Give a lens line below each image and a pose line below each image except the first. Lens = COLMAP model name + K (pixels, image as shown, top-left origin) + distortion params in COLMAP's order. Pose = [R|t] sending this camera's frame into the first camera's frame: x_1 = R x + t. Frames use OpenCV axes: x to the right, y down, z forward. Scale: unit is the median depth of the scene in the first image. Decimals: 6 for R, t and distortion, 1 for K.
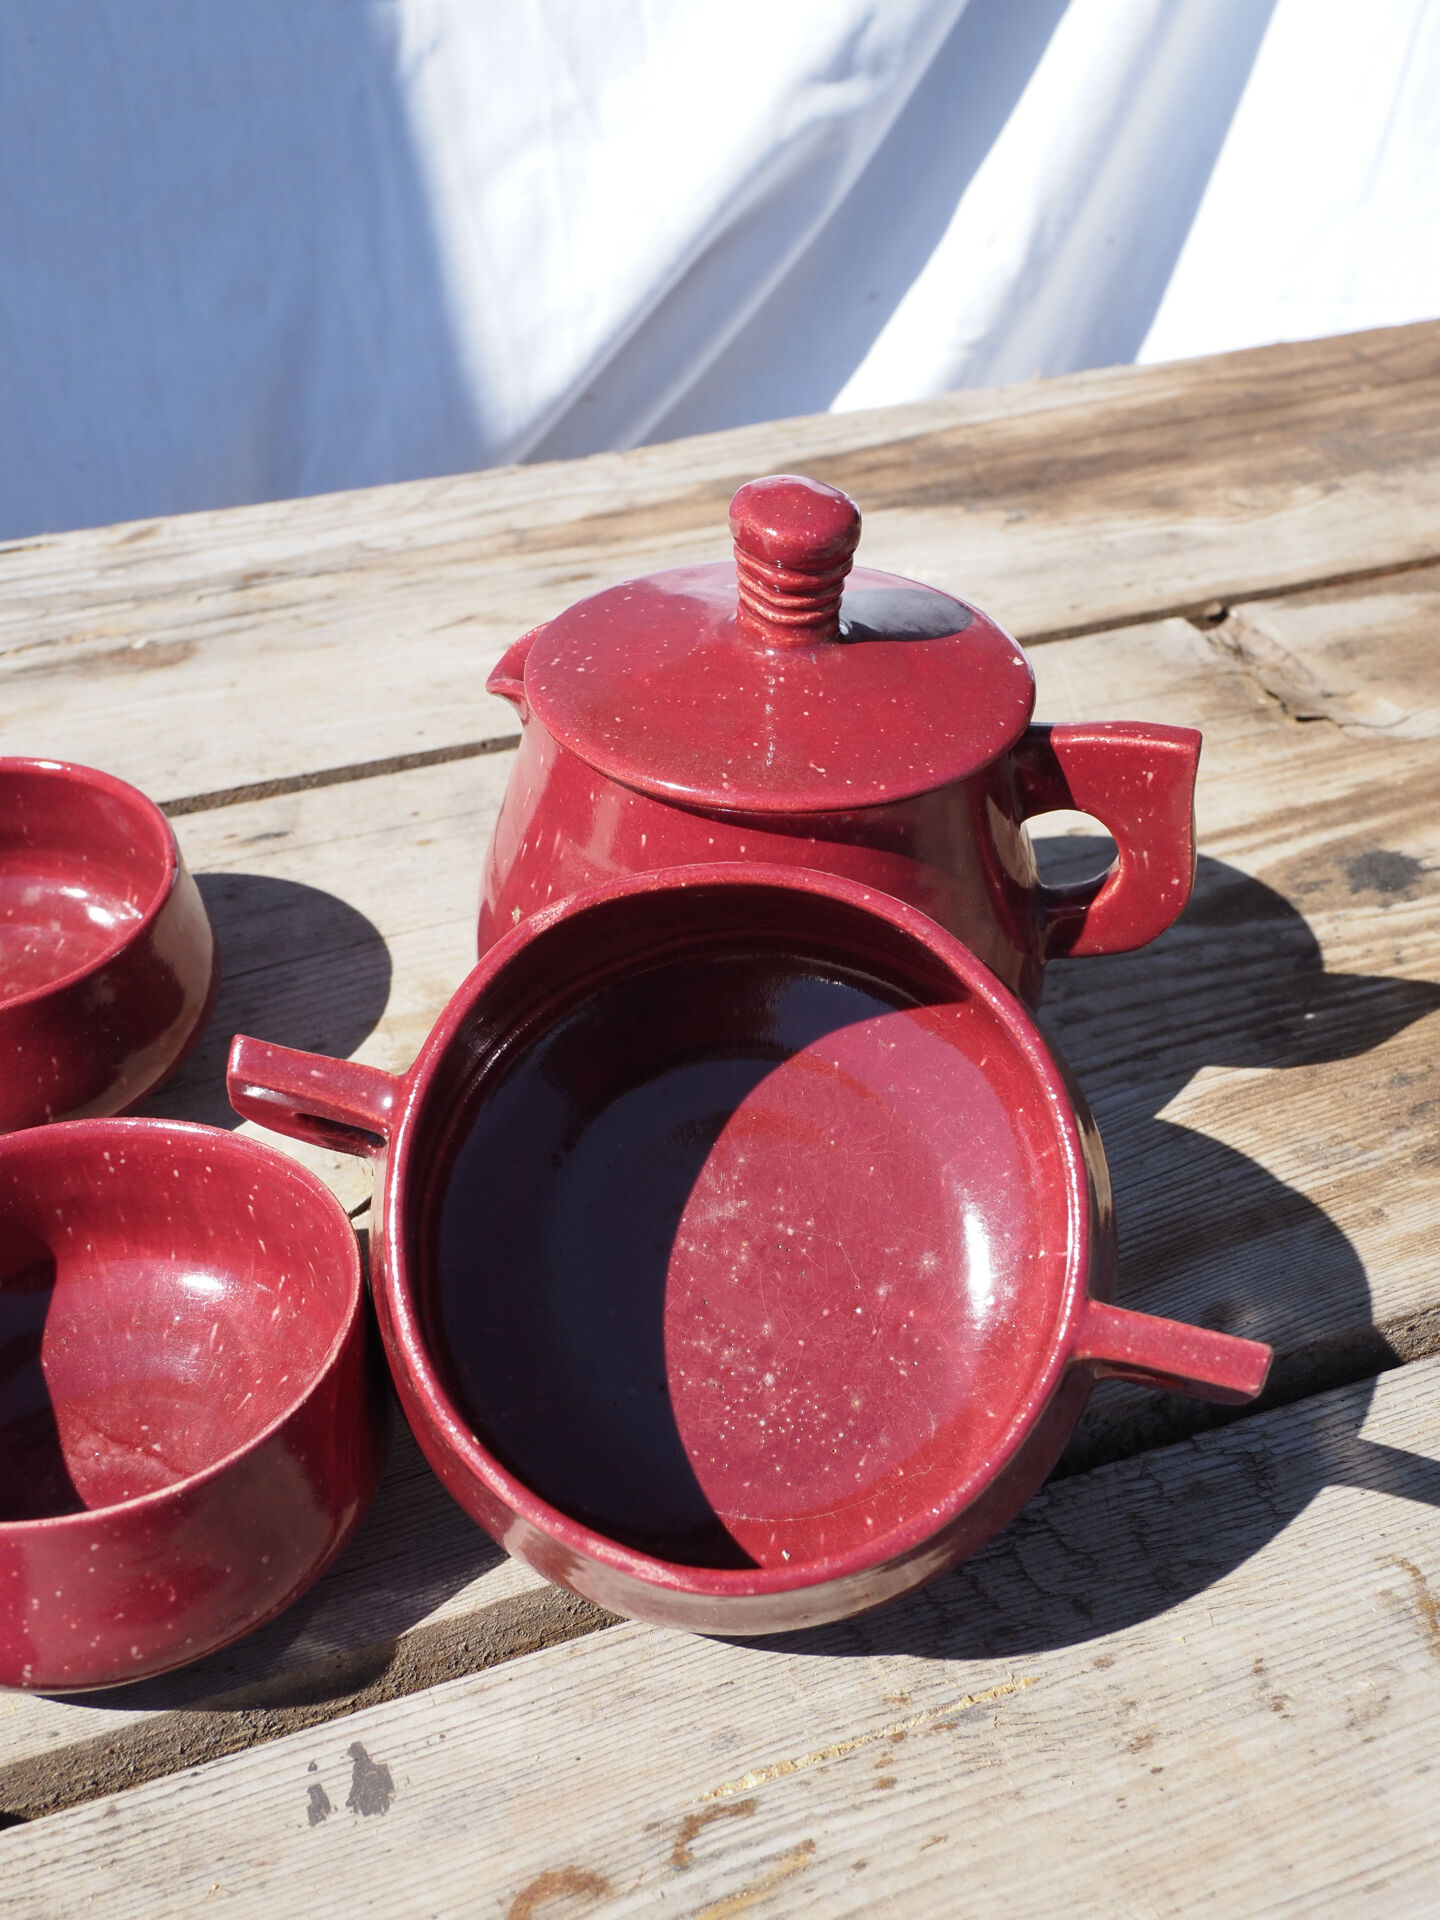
lens RADIAL K [[2470.6, 0, 712.4], [0, 2470.6, 945.2], [0, 0, 1]] dist [0.002364, 0.000000]
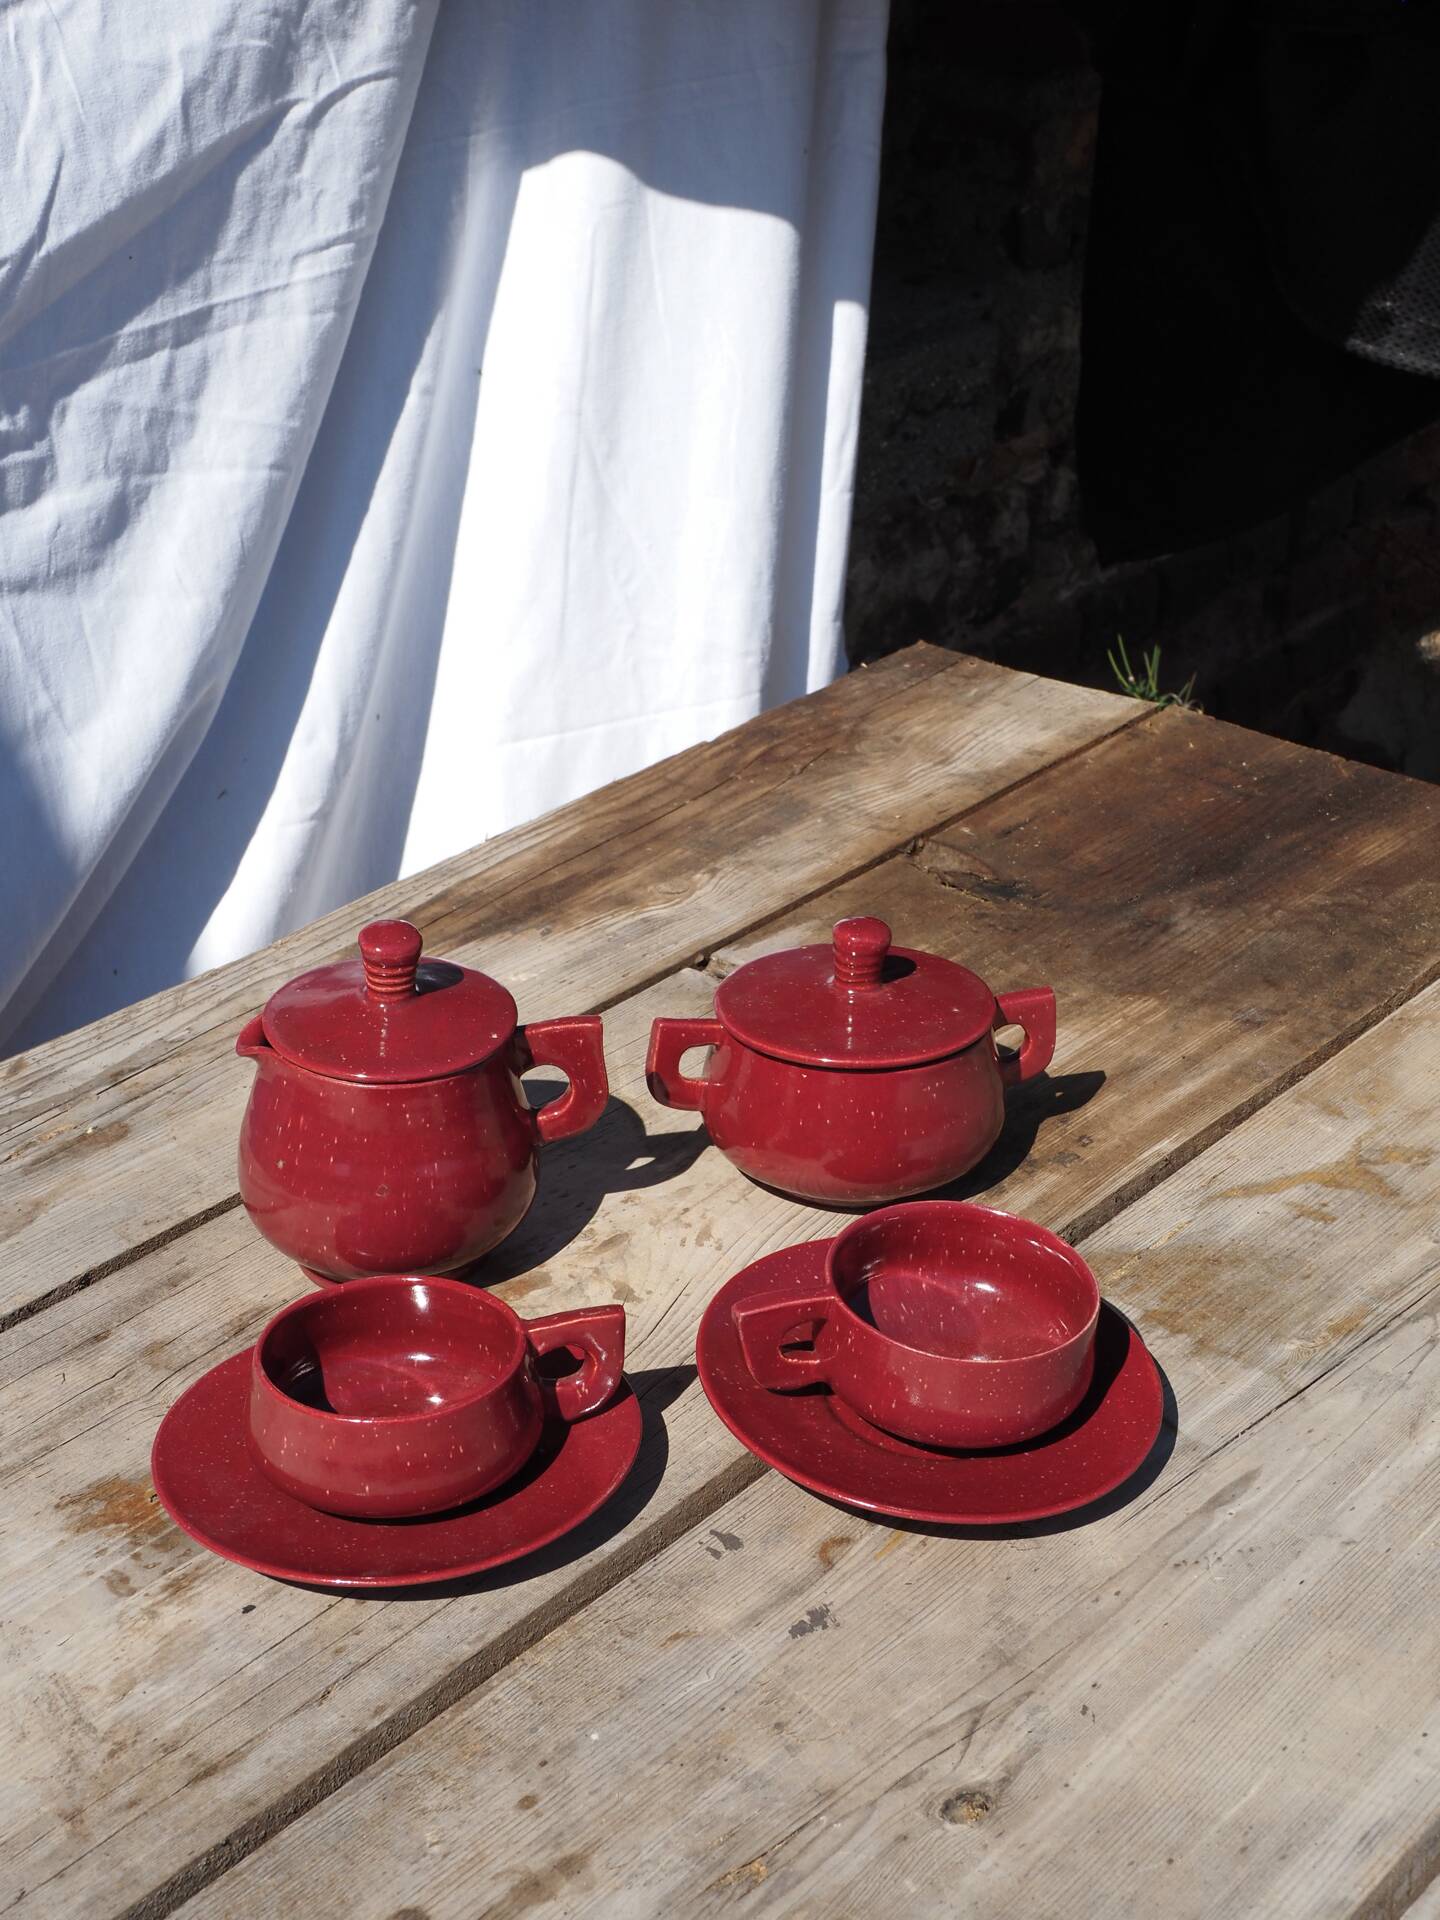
lens RADIAL K [[3230.3, 0, 715.0], [0, 3230.3, 939.2], [0, 0, 1]] dist [0.003346, 0.000000]
pose [[0.881950, -0.209185, 0.422381, -0.742605], [0.273377, 0.957018, -0.096857, 0.064217], [-0.383965, 0.200892, 0.901229, -0.992072]]
